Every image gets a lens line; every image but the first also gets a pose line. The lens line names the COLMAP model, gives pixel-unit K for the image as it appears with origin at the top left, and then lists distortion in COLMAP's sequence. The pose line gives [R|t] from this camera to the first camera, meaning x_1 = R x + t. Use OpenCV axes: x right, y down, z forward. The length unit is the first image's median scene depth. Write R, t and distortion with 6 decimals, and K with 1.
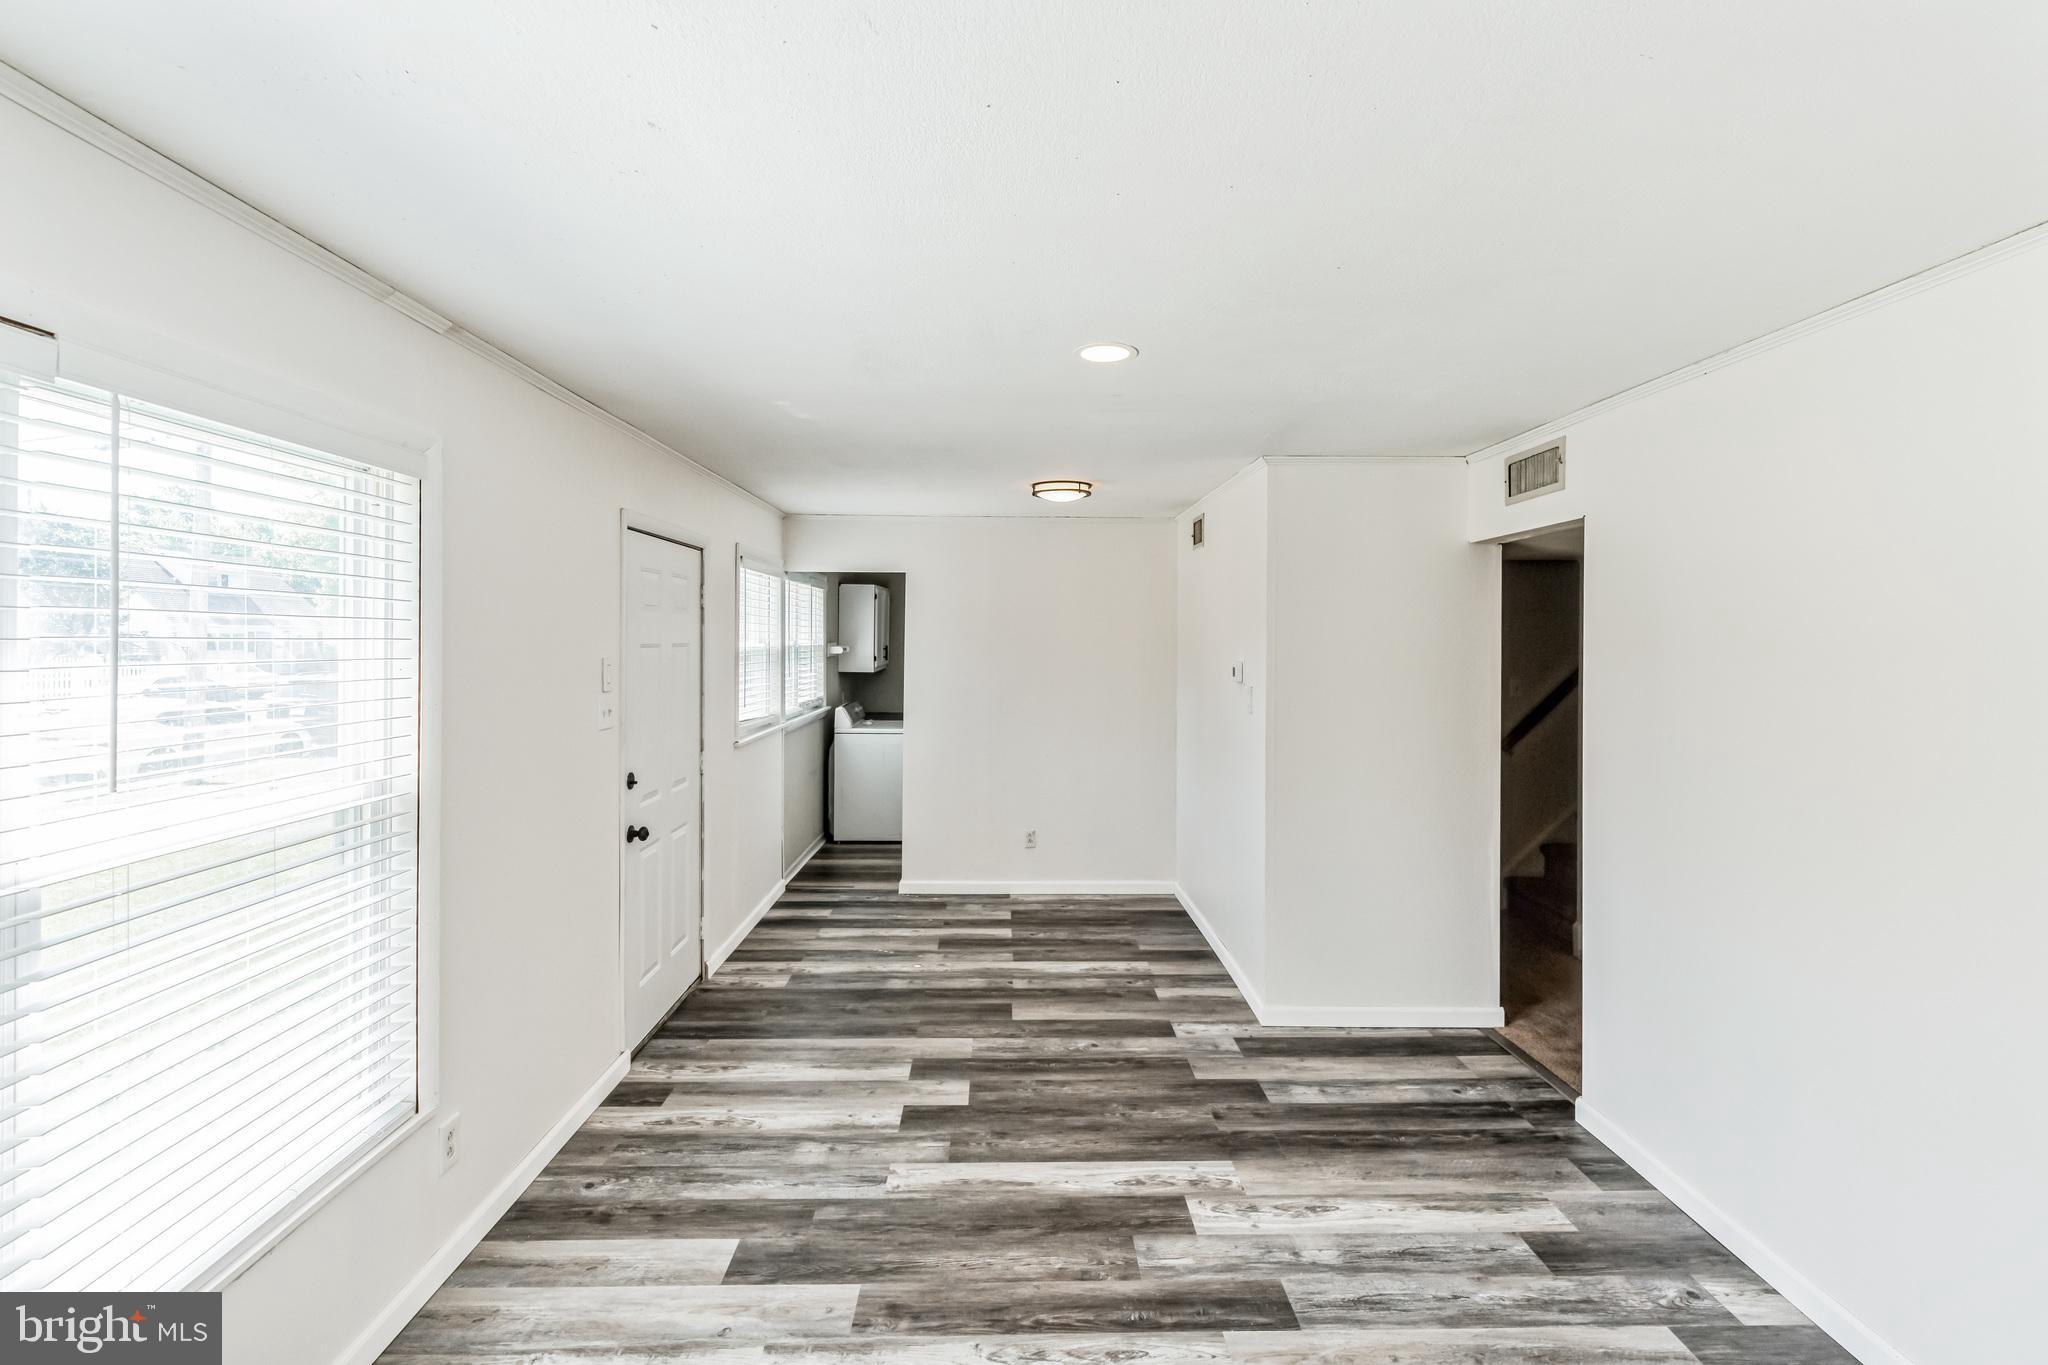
lens RADIAL K [[930.2, 0, 1023.3], [0, 930.2, 659.6], [0, 0, 1]] dist [-0.006955, 0.004006]
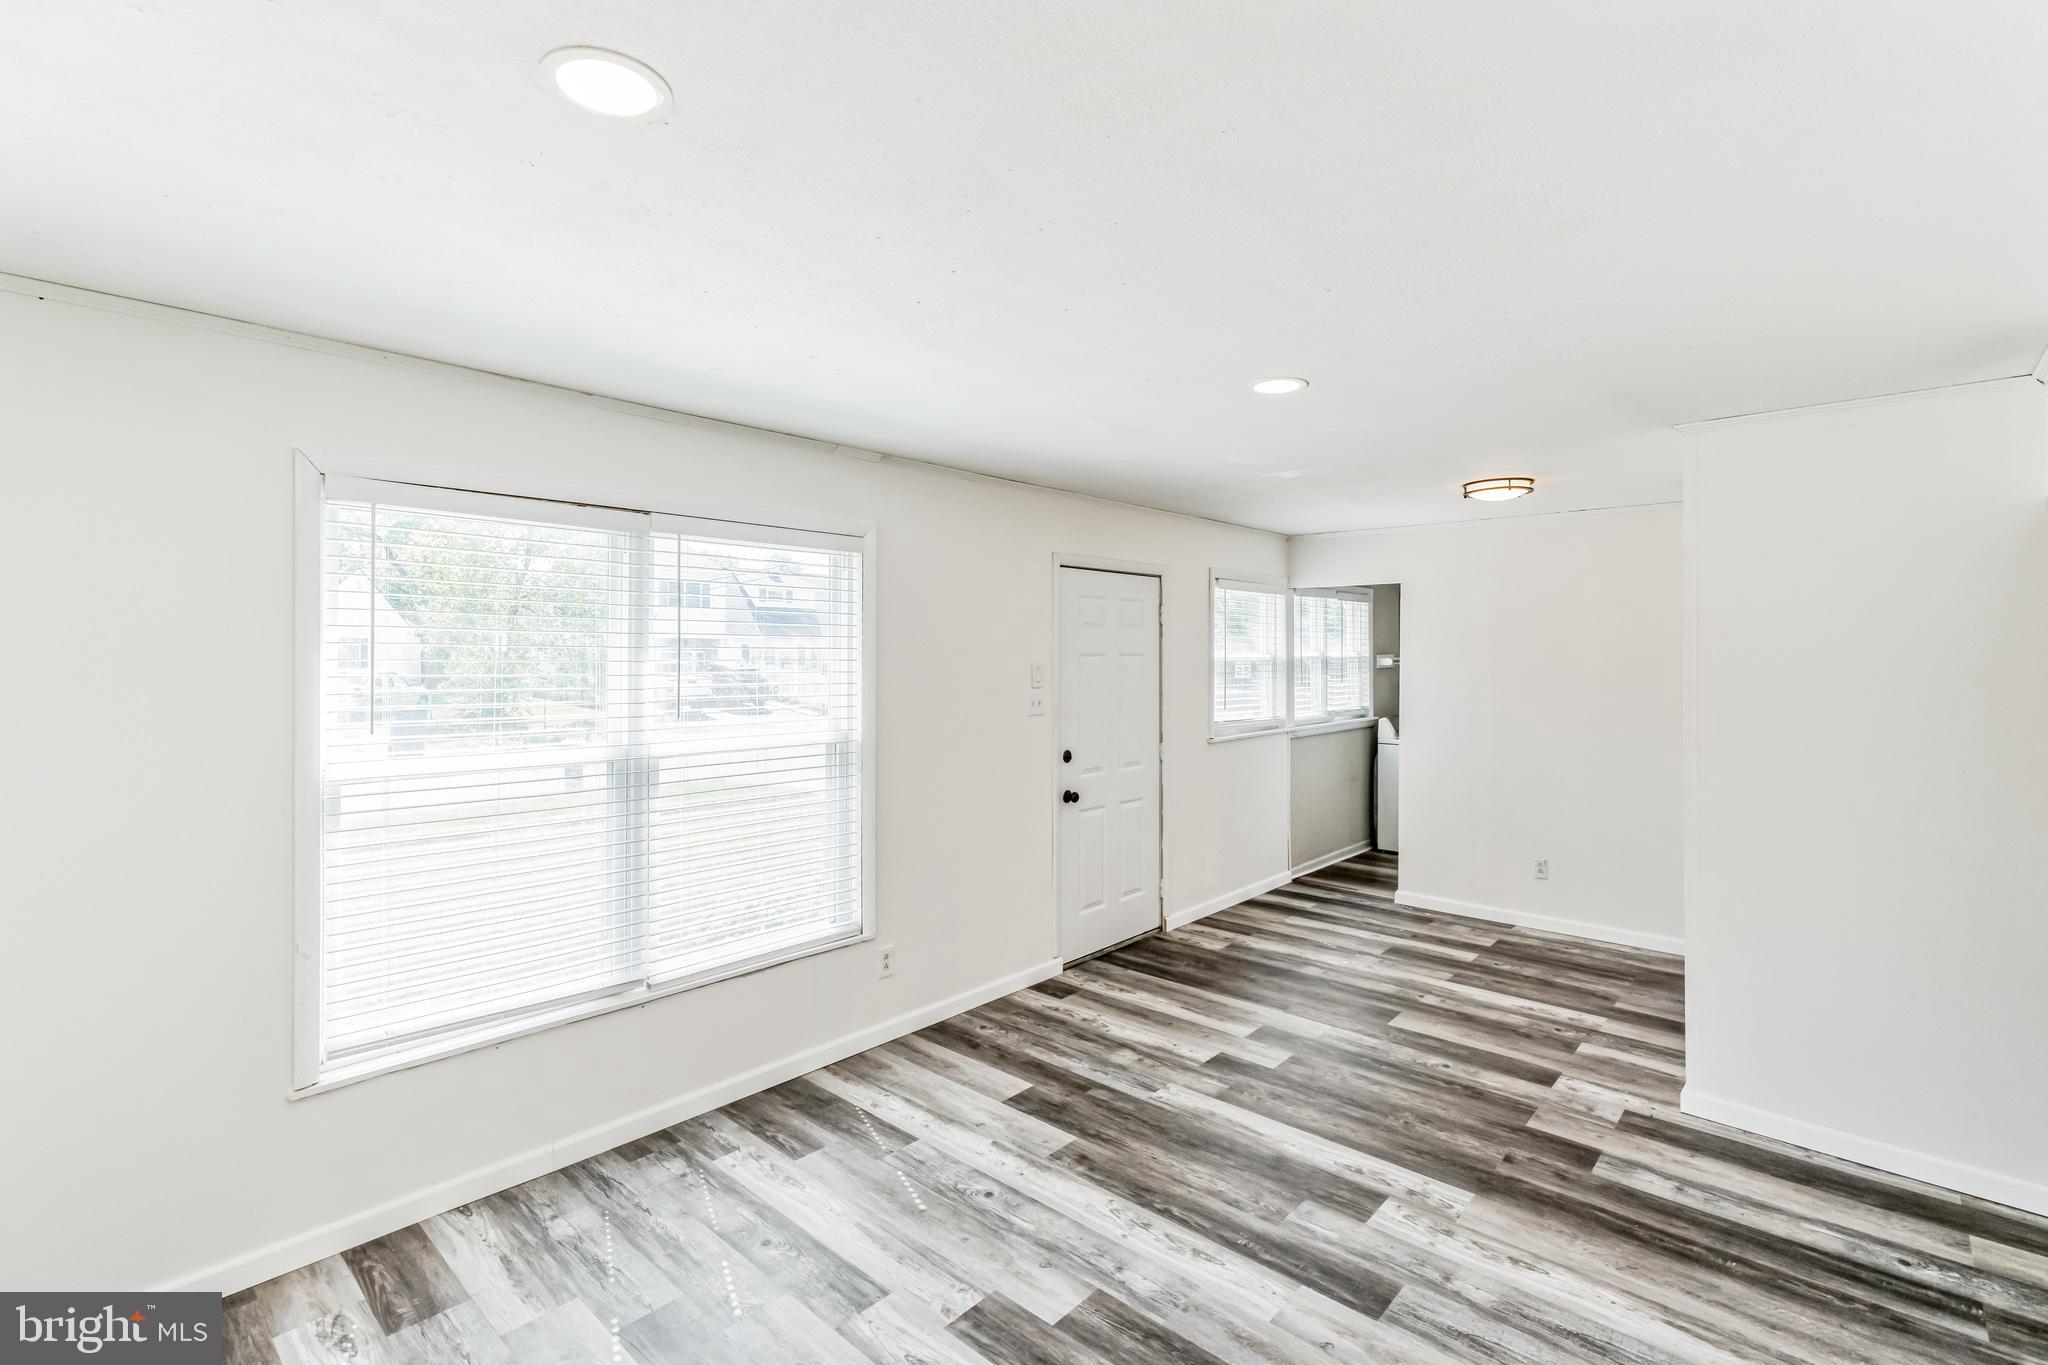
lens RADIAL K [[930.2, 0, 1023.3], [0, 930.2, 659.6], [0, 0, 1]] dist [-0.006955, 0.004006]
pose [[0.722506, -0.000515, -0.691364, 0.507185], [-0.010745, 0.999871, -0.011974, 0.010263], [0.691281, 0.016080, 0.722407, -0.009506]]
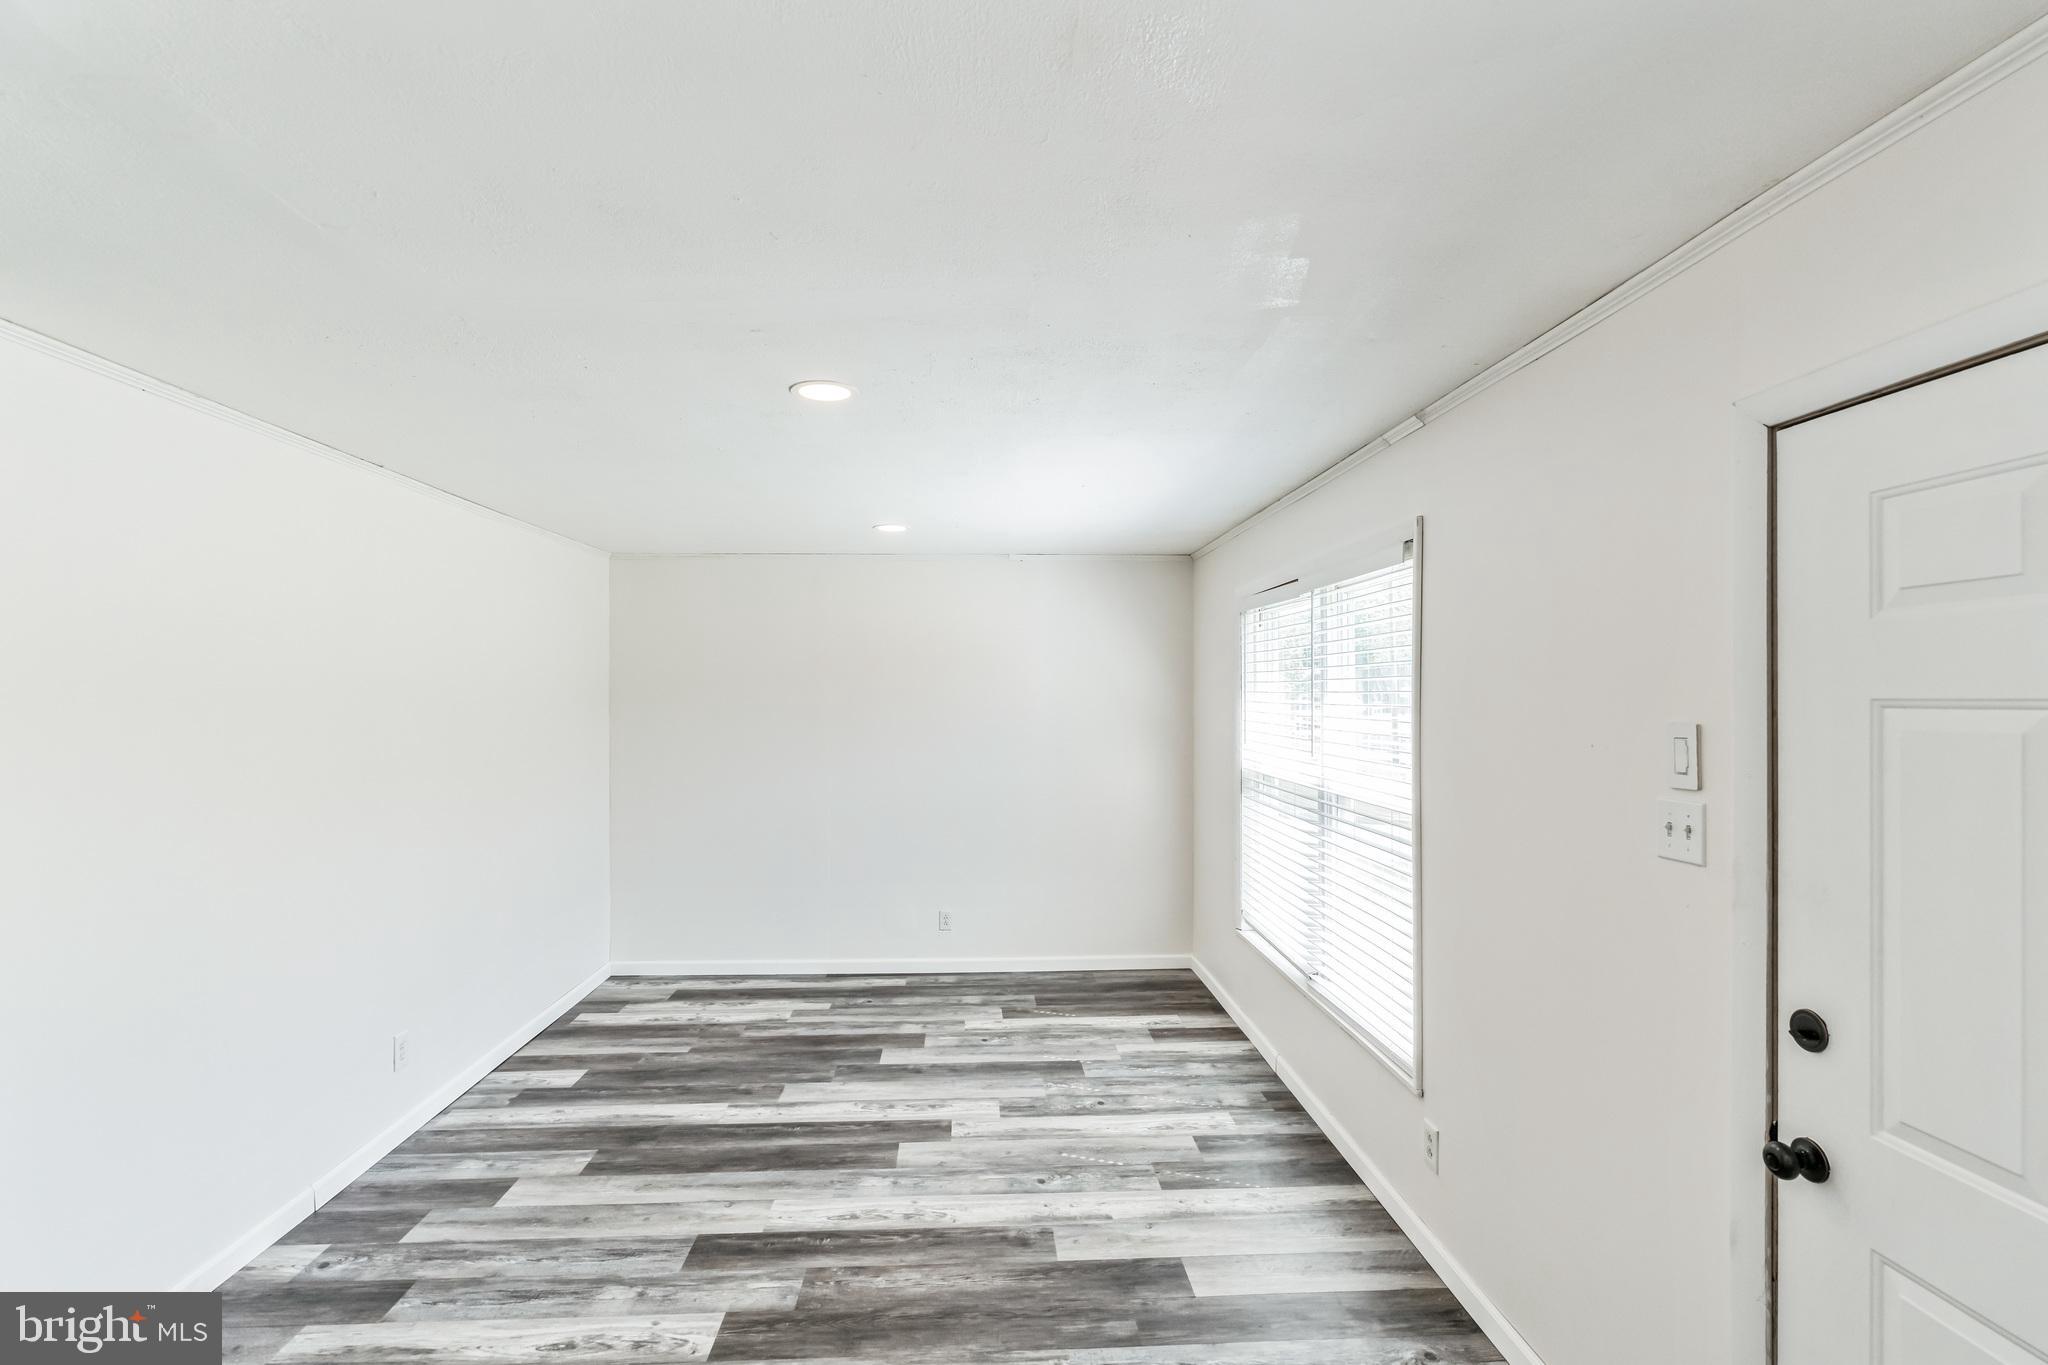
lens RADIAL K [[917.8, 0, 997.5], [0, 917.8, 690.0], [0, 0, 1]] dist [-0.001595, 0.000183]
pose [[-0.999925, -0.003597, -0.011704, -0.064342], [-0.003740, 0.999918, 0.012278, -0.026612], [0.011659, 0.012320, -0.999856, 1.577403]]
